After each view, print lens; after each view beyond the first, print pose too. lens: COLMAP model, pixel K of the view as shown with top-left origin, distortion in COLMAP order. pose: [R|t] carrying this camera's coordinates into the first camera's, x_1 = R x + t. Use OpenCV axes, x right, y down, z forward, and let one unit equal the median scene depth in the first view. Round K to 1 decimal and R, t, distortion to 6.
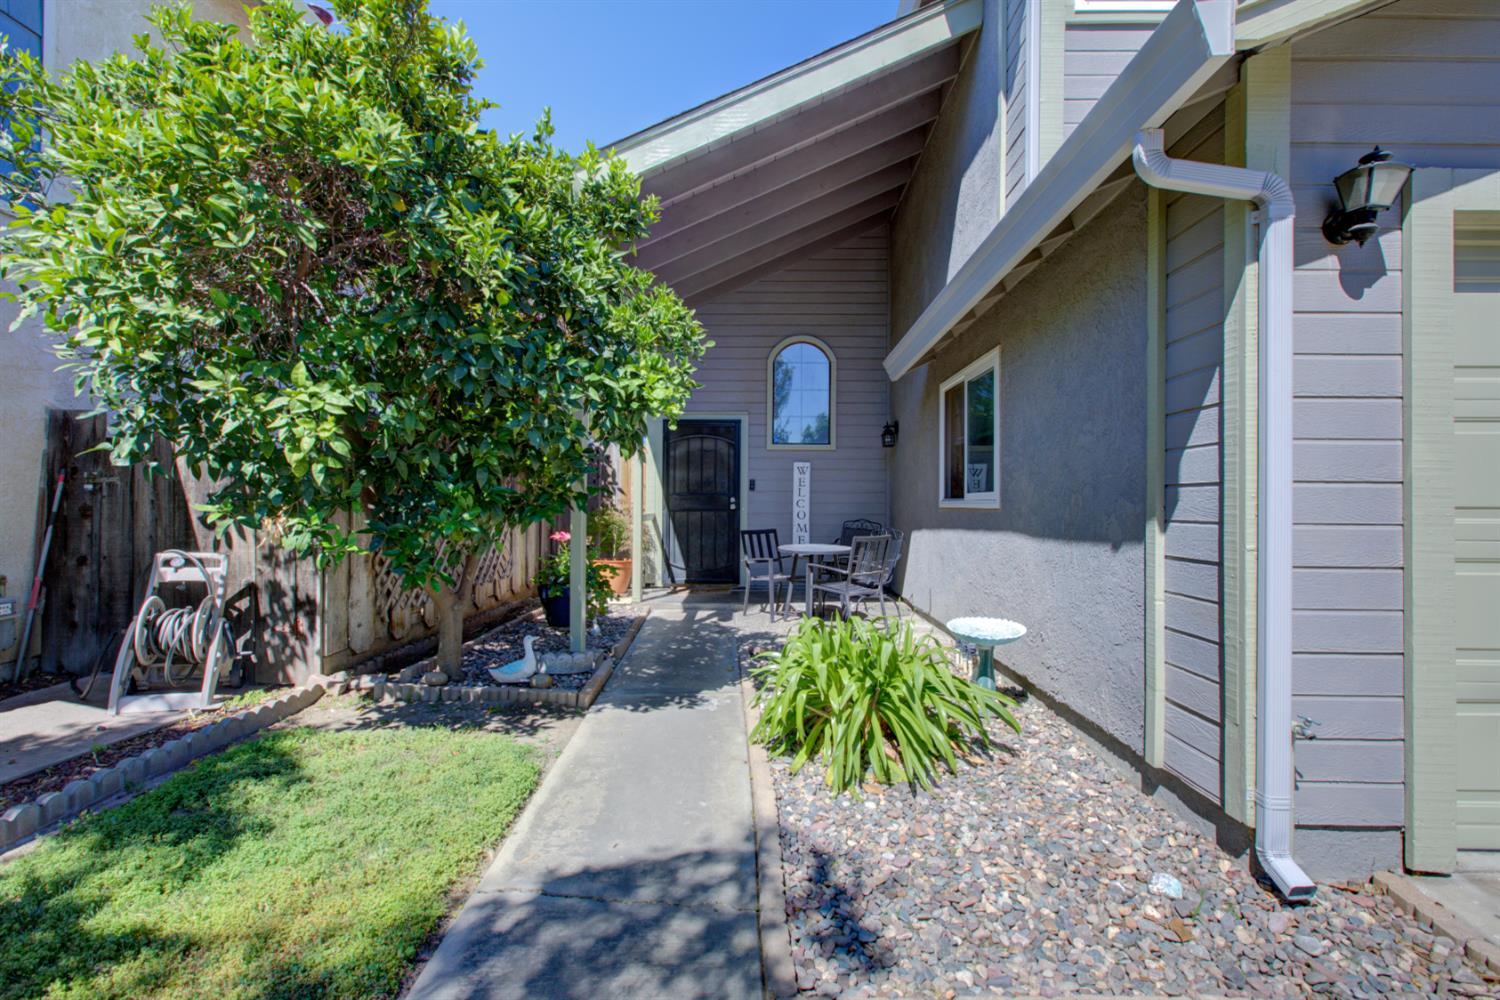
lens RADIAL K [[686.5, 0, 749.4], [0, 686.5, 496.8], [0, 0, 1]] dist [-0.005642, 0.000340]
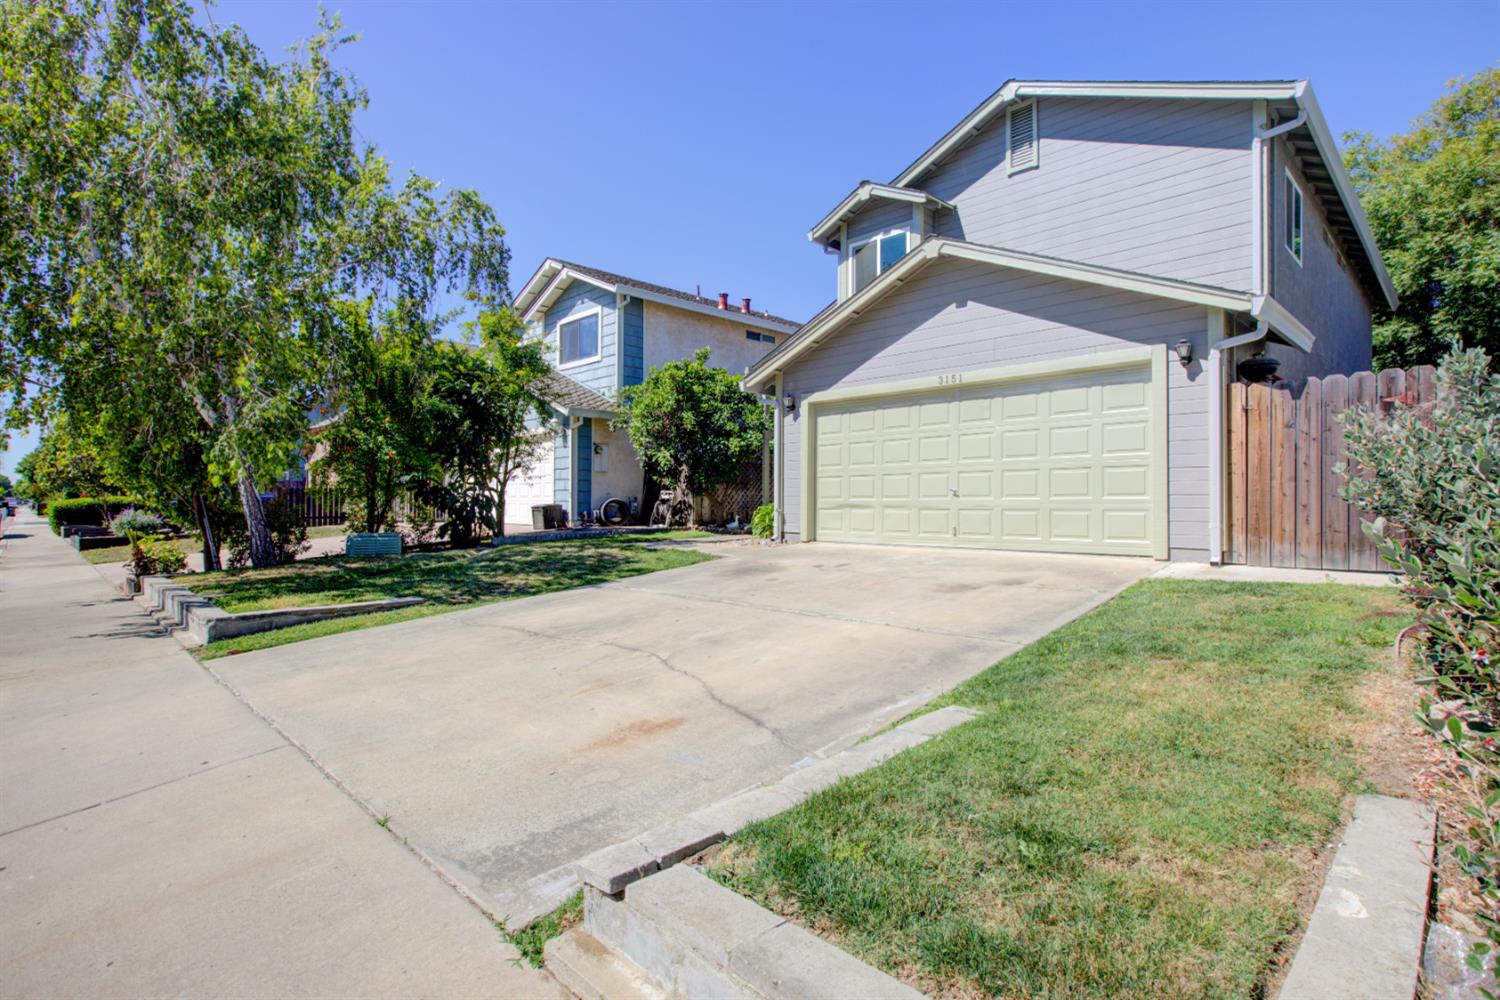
lens RADIAL K [[729.0, 0, 750.0], [0, 729.0, 500.0], [0, 0, 1]] dist [0.000037, -0.000003]
pose [[0.717974, -0.006679, -0.696038, 2.383235], [0.006143, 0.999976, -0.003260, 0.148186], [0.696043, -0.001935, 0.717997, -1.627535]]
